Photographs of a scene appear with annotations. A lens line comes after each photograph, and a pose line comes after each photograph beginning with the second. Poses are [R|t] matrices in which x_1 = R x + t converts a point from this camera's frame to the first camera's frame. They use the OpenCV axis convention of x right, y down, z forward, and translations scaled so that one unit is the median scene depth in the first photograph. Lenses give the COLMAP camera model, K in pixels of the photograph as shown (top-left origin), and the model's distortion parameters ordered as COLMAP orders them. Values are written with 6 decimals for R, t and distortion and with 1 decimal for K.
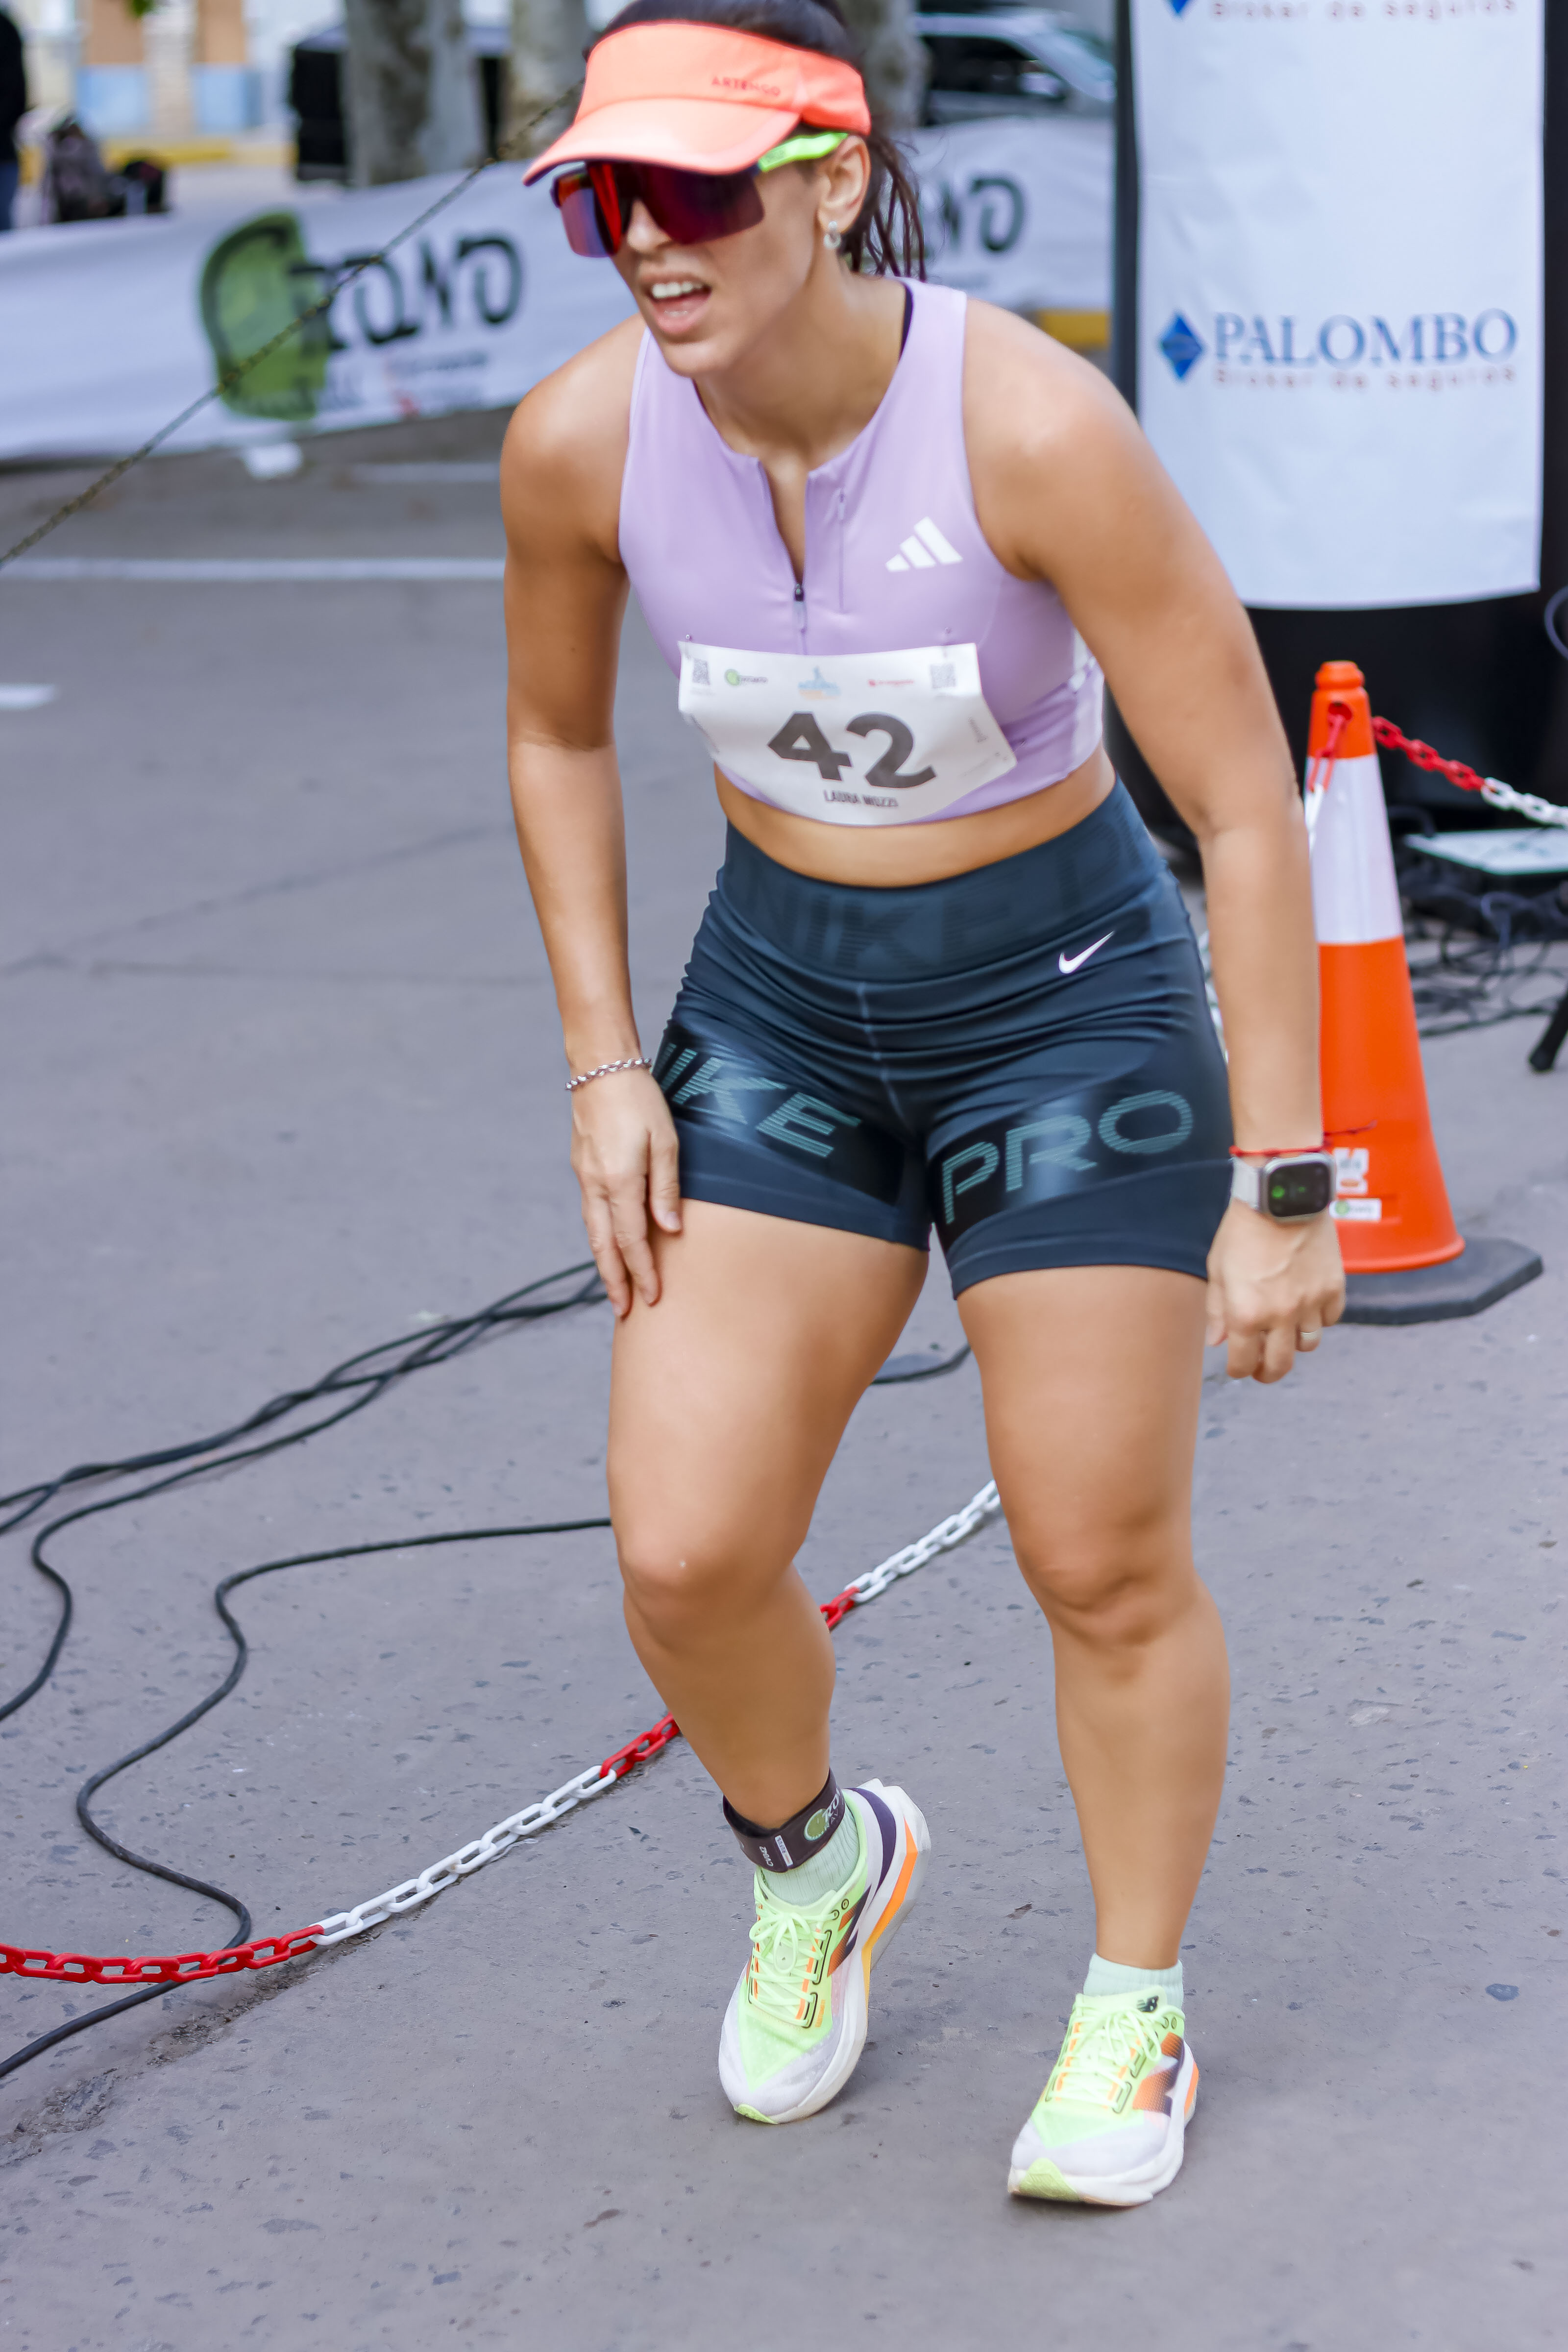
lens RADIAL K [[5522.0, 0, 763.1], [0, 5522.0, 1143.7], [0, 0, 1]] dist [0.008085, -0.038597]
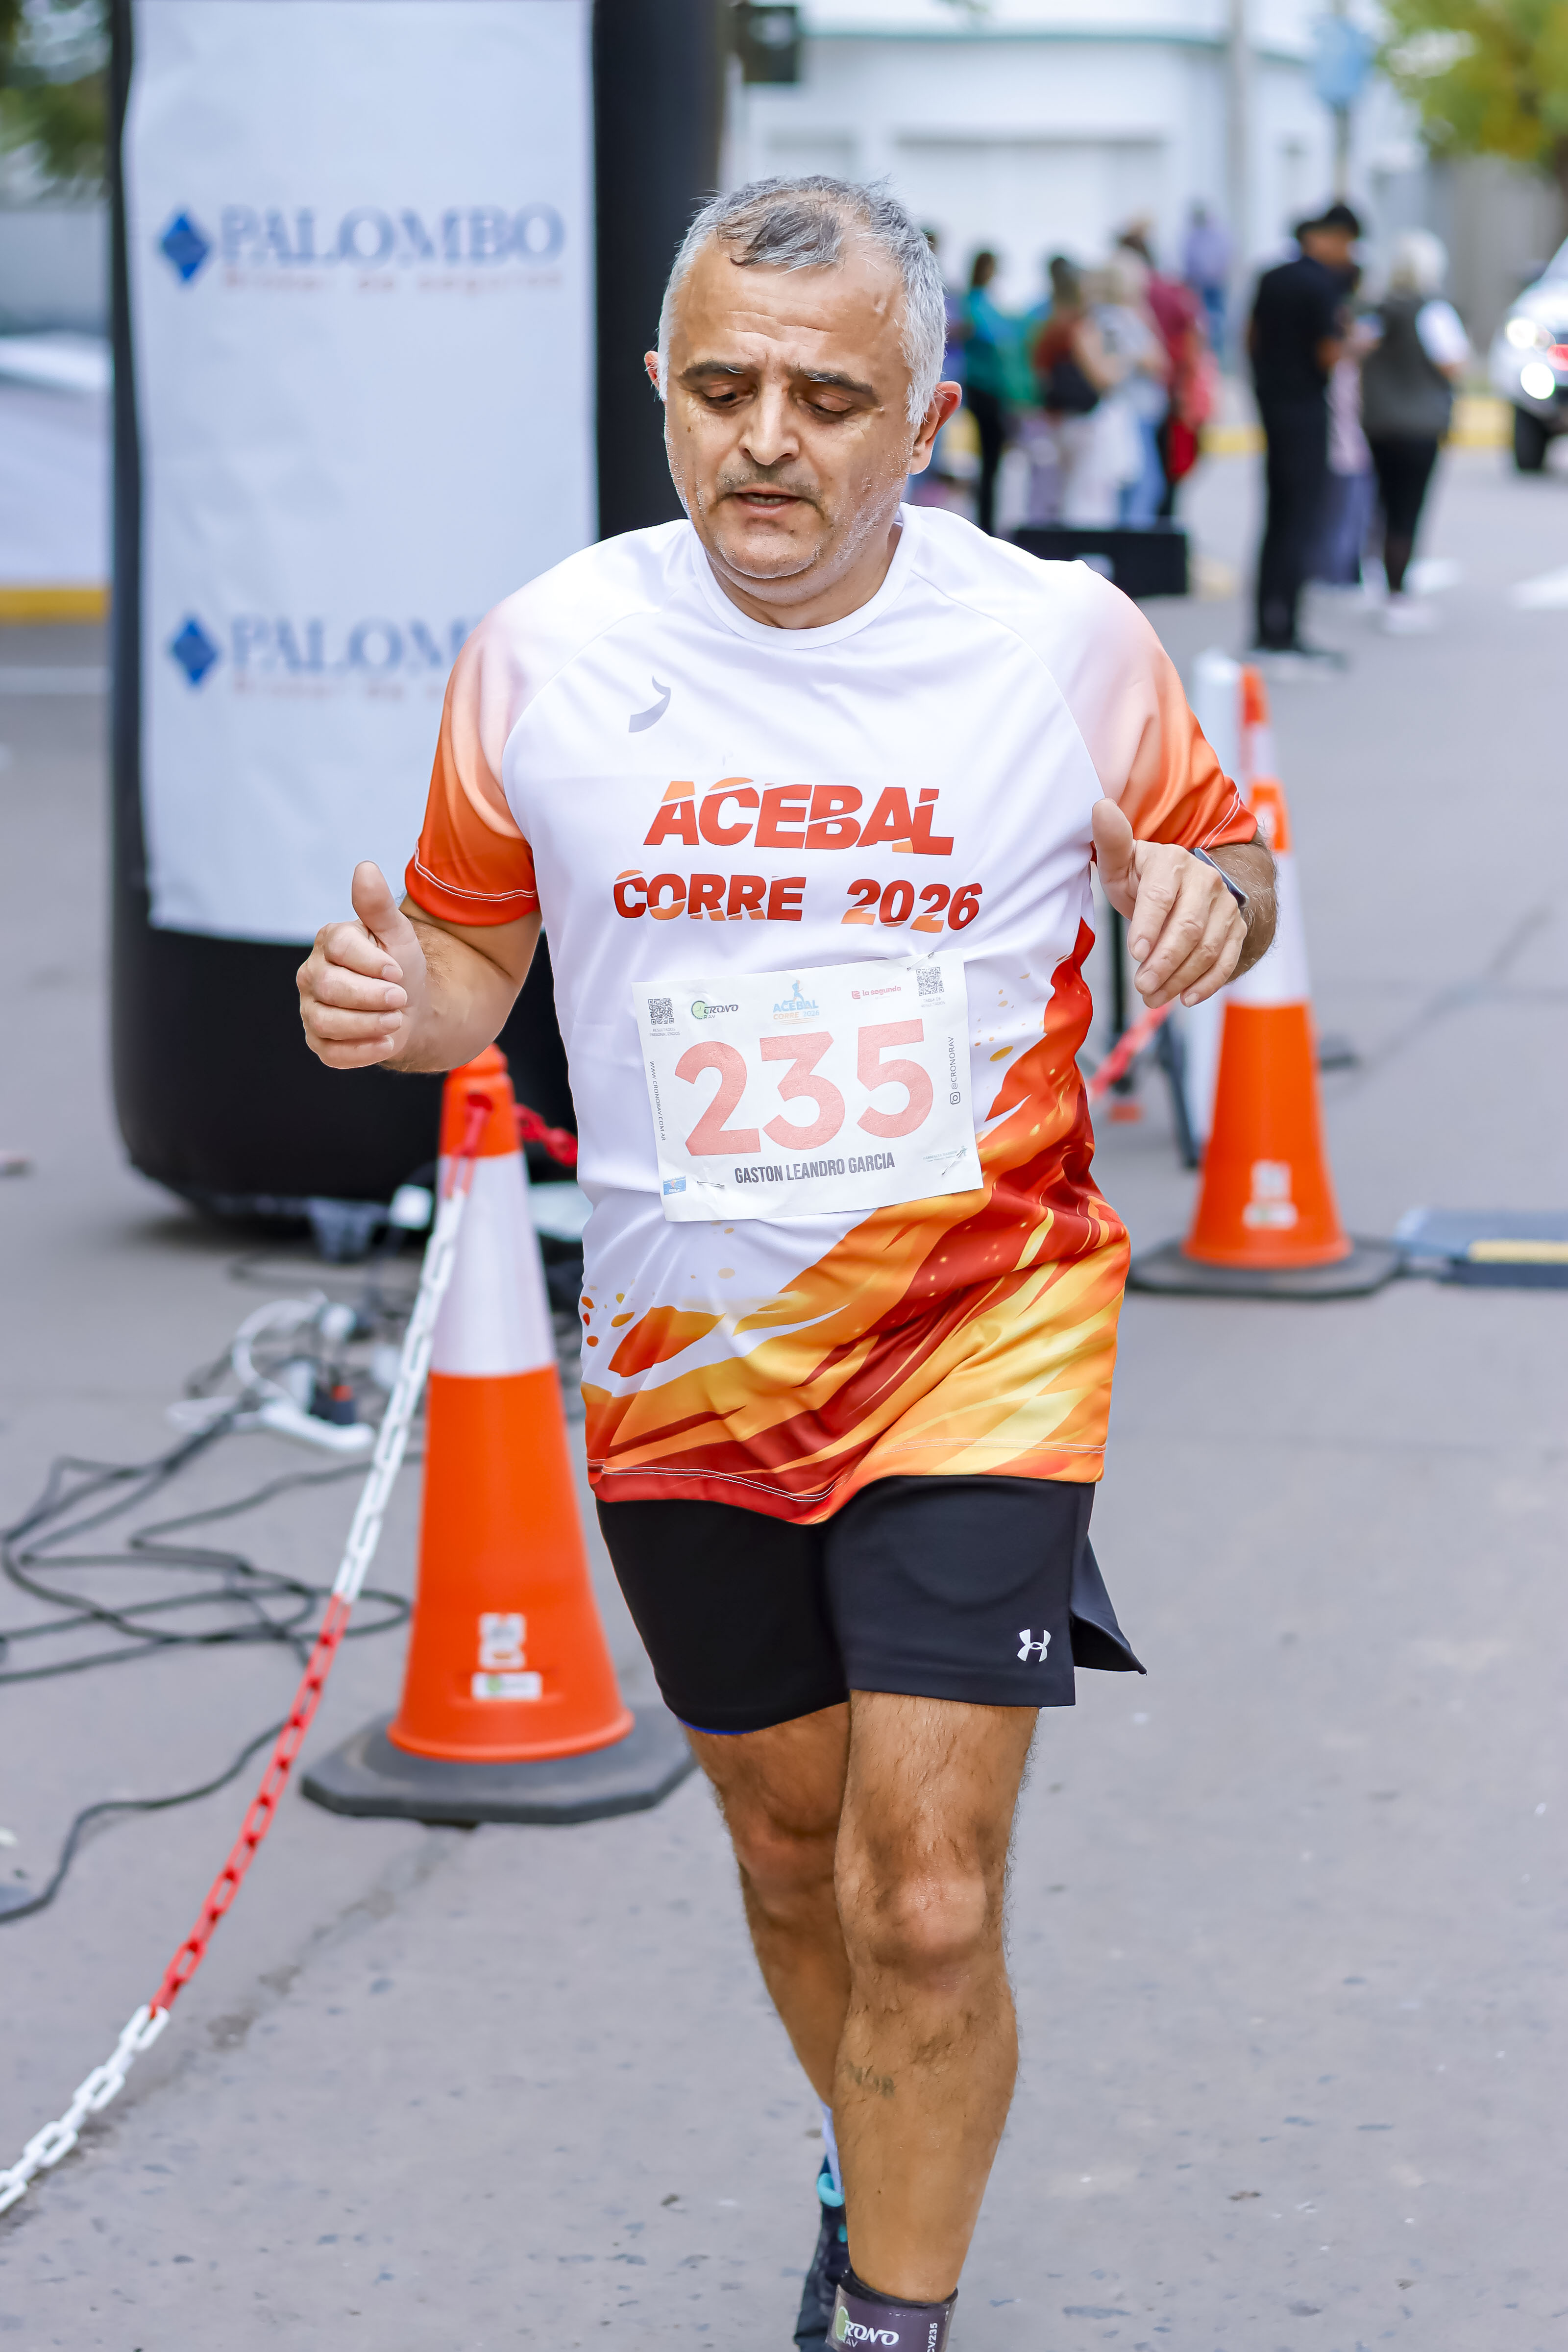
lens RADIAL K [[5522.0, 0, 763.1], [0, 5522.0, 1143.7], [0, 0, 1]] dist [0.008085, -0.038597]
pose [[0.978412, -0.015985, 0.206045, -0.032541], [0.025390, 0.998749, -0.043084, -0.038623], [-0.205099, 0.047385, 0.977594, 0.177918]]
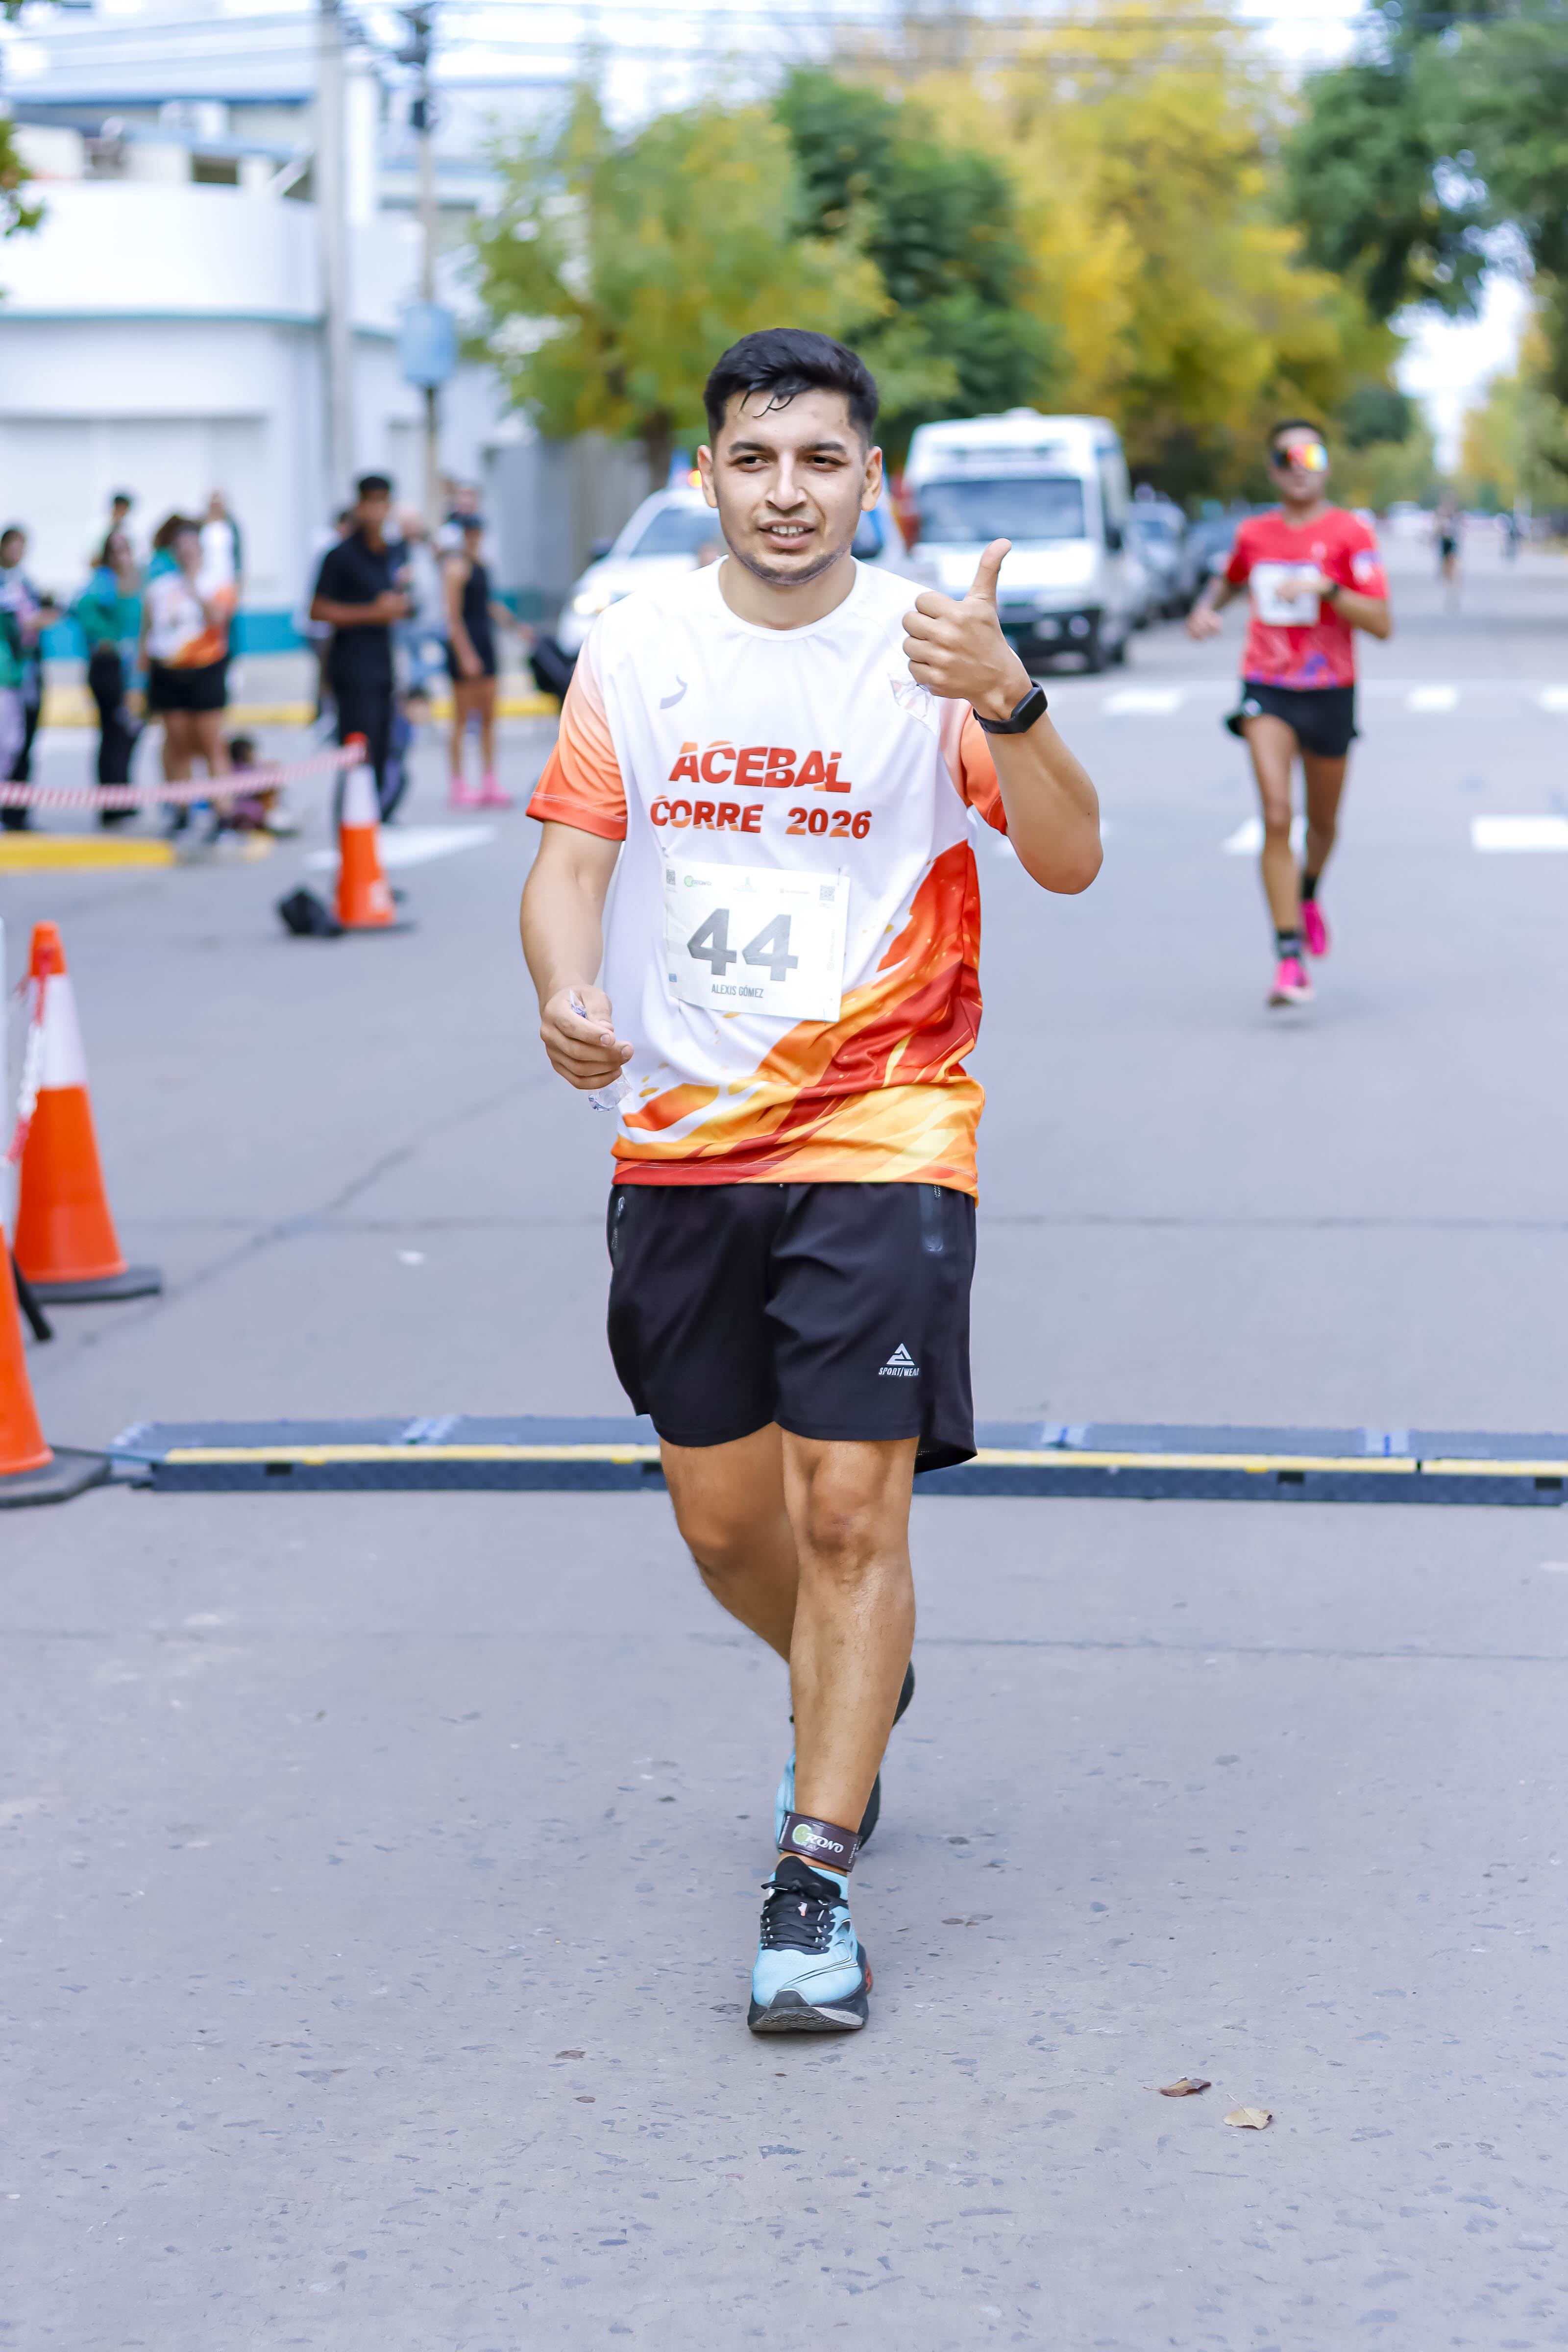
lens RADIAL K [[5510.7, 0, 784.0], [0, 5510.7, 1176.0], [0, 0, 1]] dist [-0.013066, 0.115838]
pose [[0.937798, -0.030256, 0.345861, 0.076706], [0.061469, 0.994927, -0.079636, -0.013455], [-0.341697, 0.095942, 0.934900, 0.050362]]
